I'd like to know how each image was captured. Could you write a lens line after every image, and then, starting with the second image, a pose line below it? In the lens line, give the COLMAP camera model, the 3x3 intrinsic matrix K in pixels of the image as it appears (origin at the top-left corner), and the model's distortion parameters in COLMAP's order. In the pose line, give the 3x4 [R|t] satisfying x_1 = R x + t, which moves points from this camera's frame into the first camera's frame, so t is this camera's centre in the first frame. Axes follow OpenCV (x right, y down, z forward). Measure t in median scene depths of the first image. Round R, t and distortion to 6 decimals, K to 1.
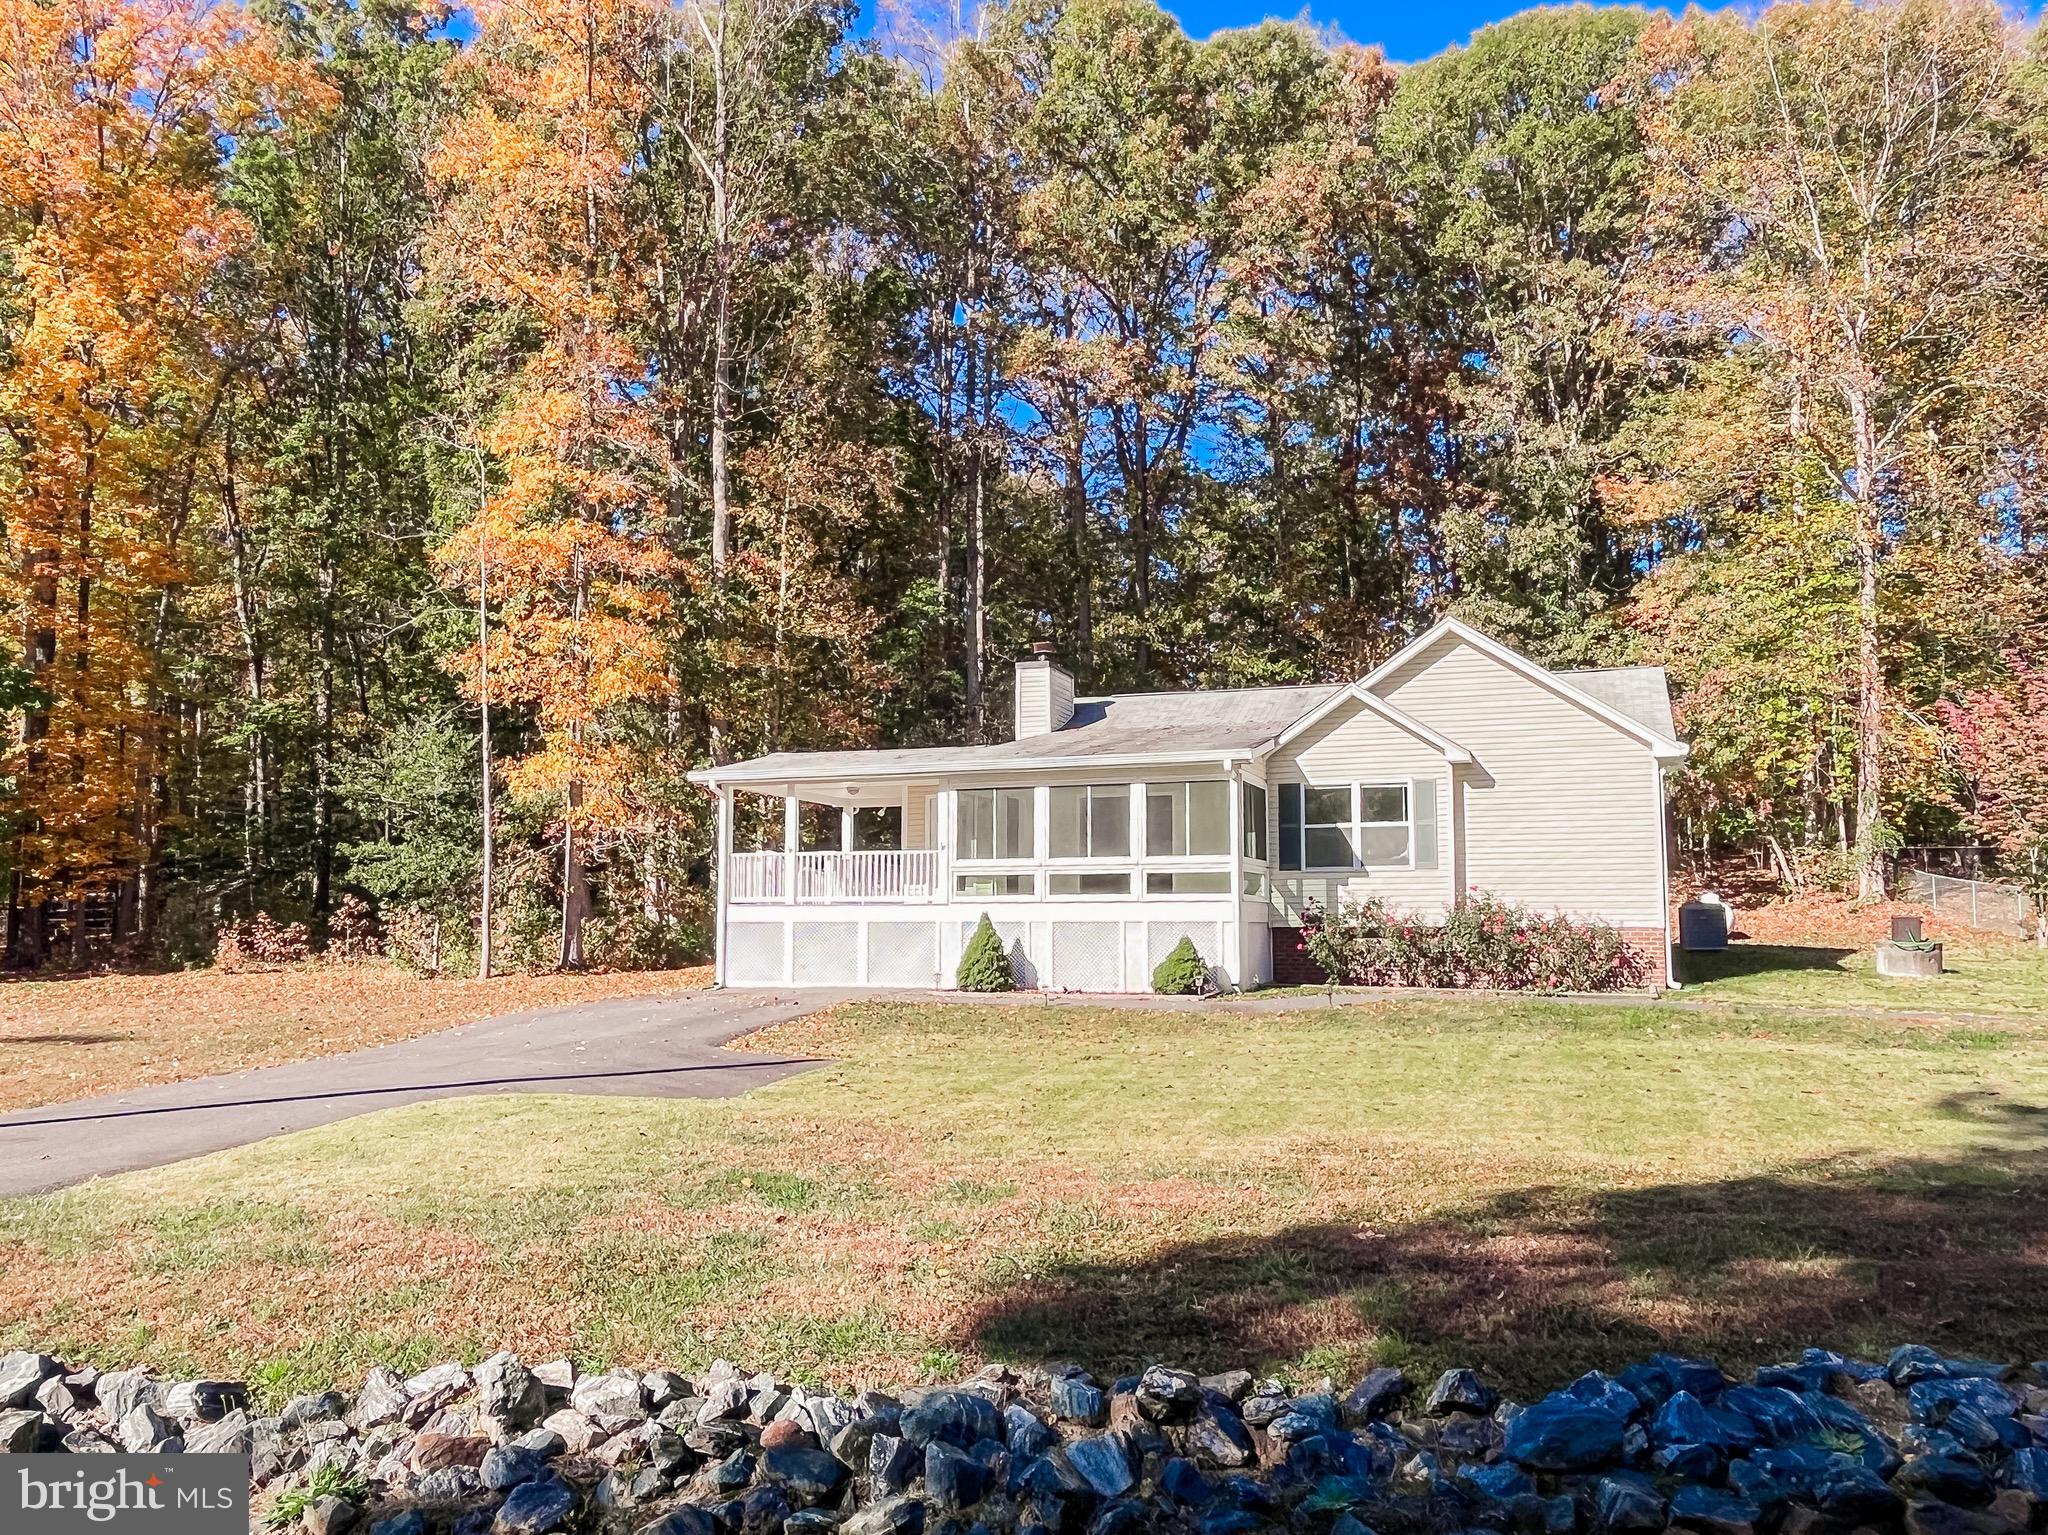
lens RADIAL K [[1383.4, 0, 1024.0], [0, 1383.4, 767.5], [0, 0, 1]] dist [-0.000806, -0.000184]
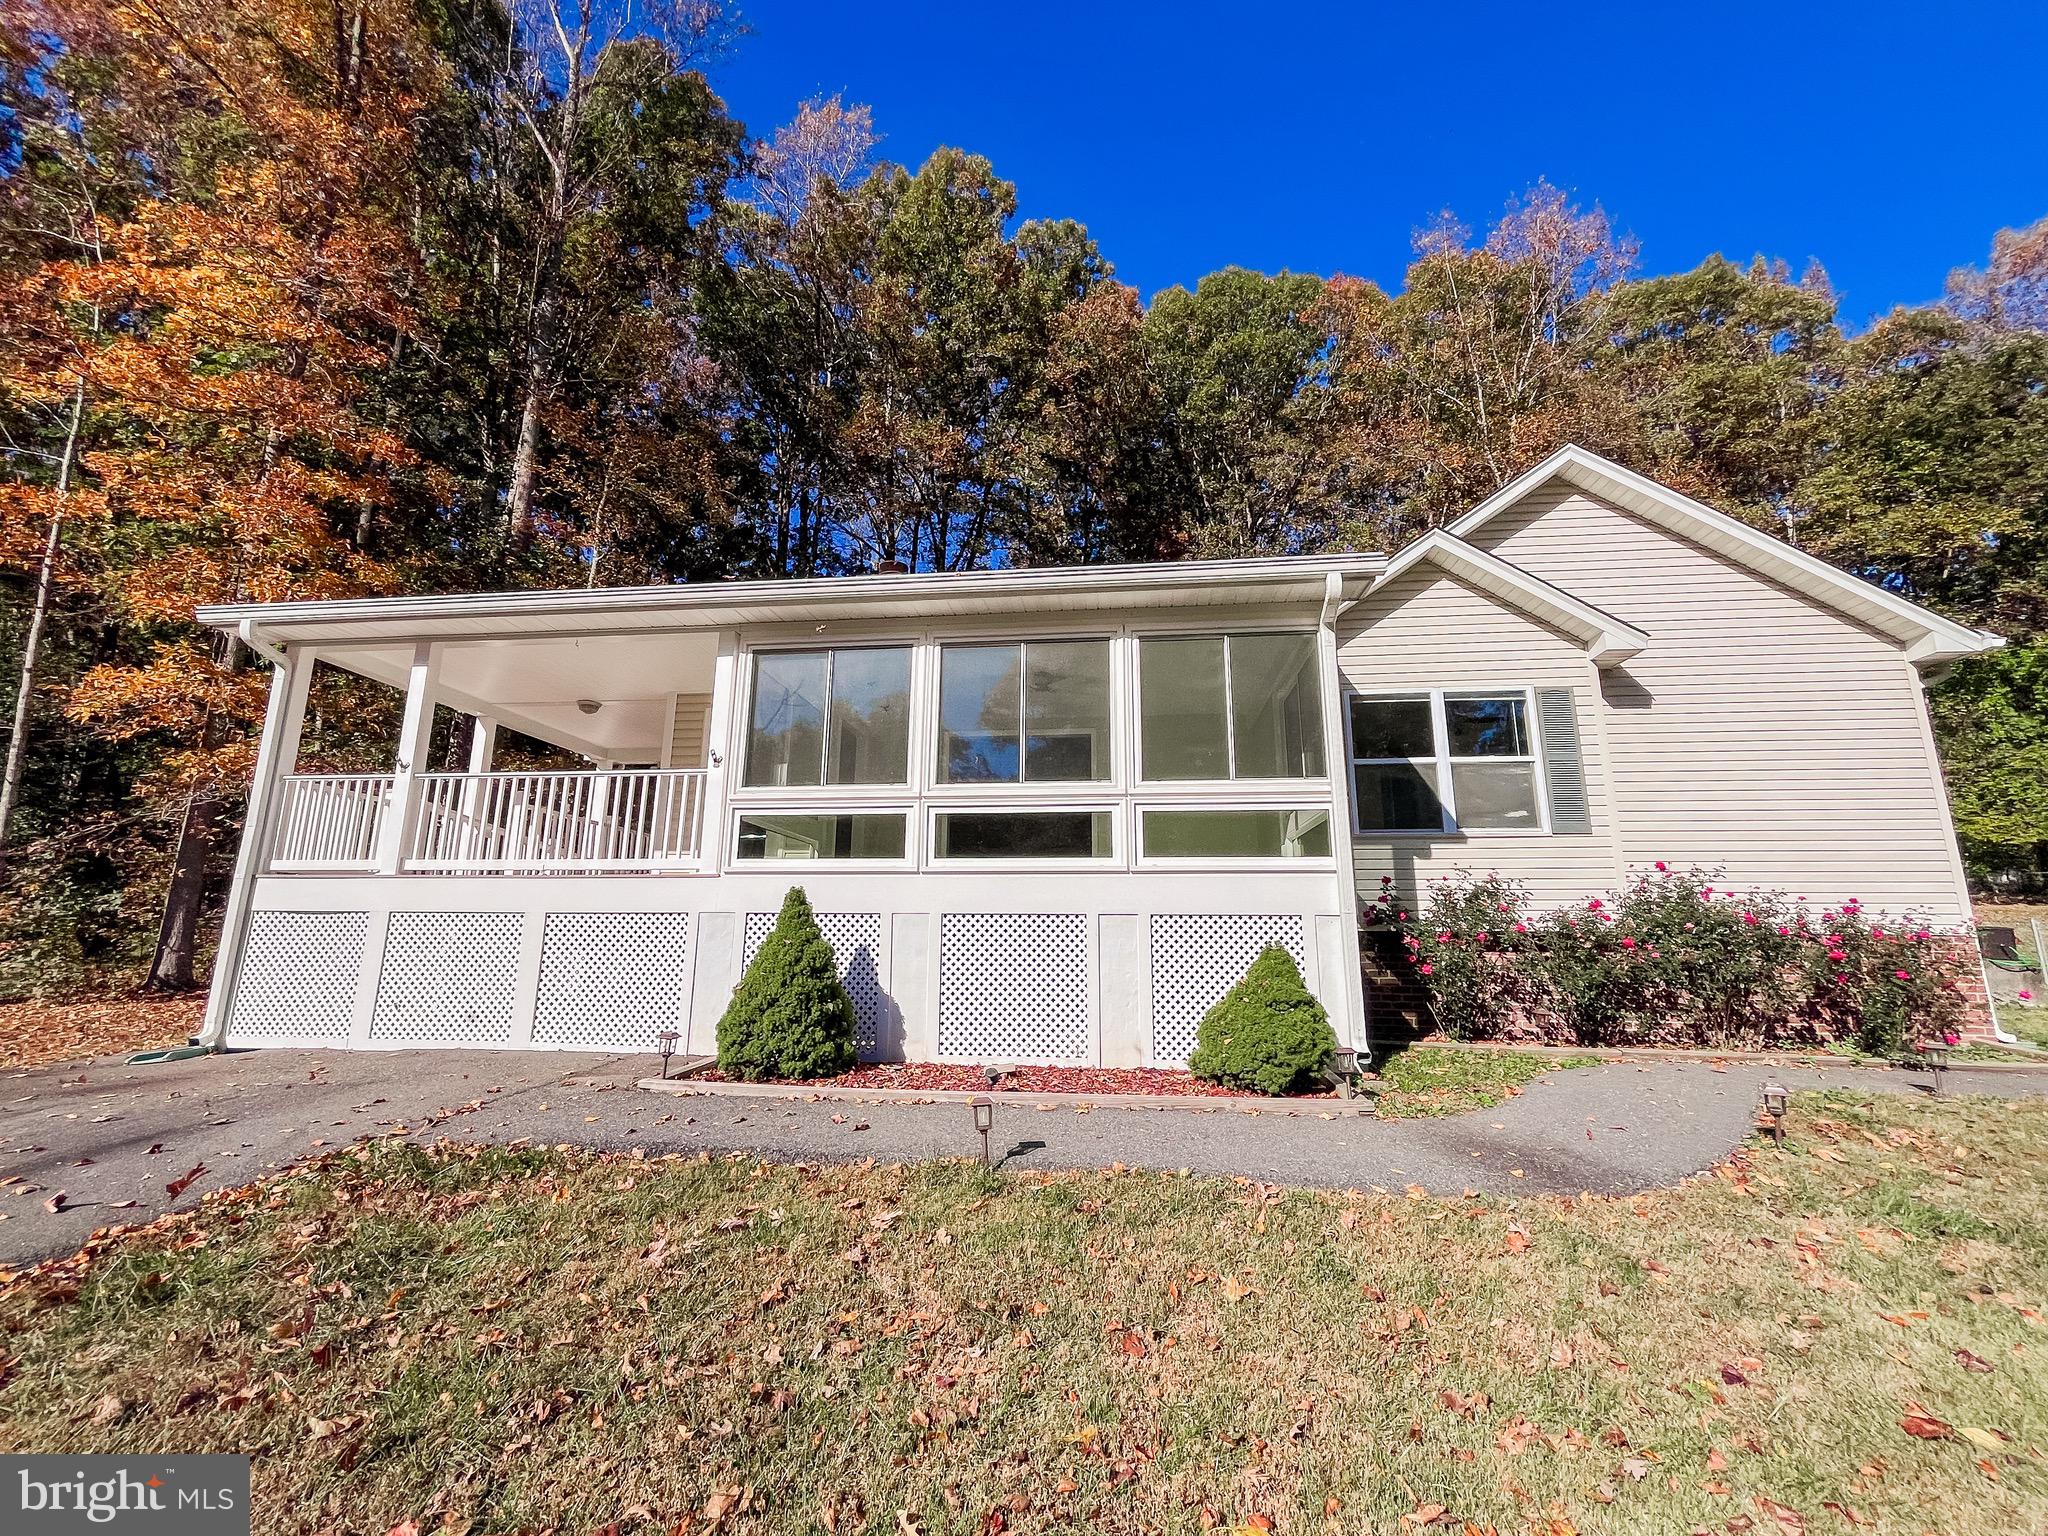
lens RADIAL K [[865.6, 0, 1029.6], [0, 865.6, 758.2], [0, 0, 1]] dist [-0.003650, -0.000290]
pose [[0.972628, 0.055069, 0.225749, -0.019893], [-0.033519, 0.994602, -0.098205, 0.085430], [-0.229938, 0.087950, 0.969223, 0.689184]]
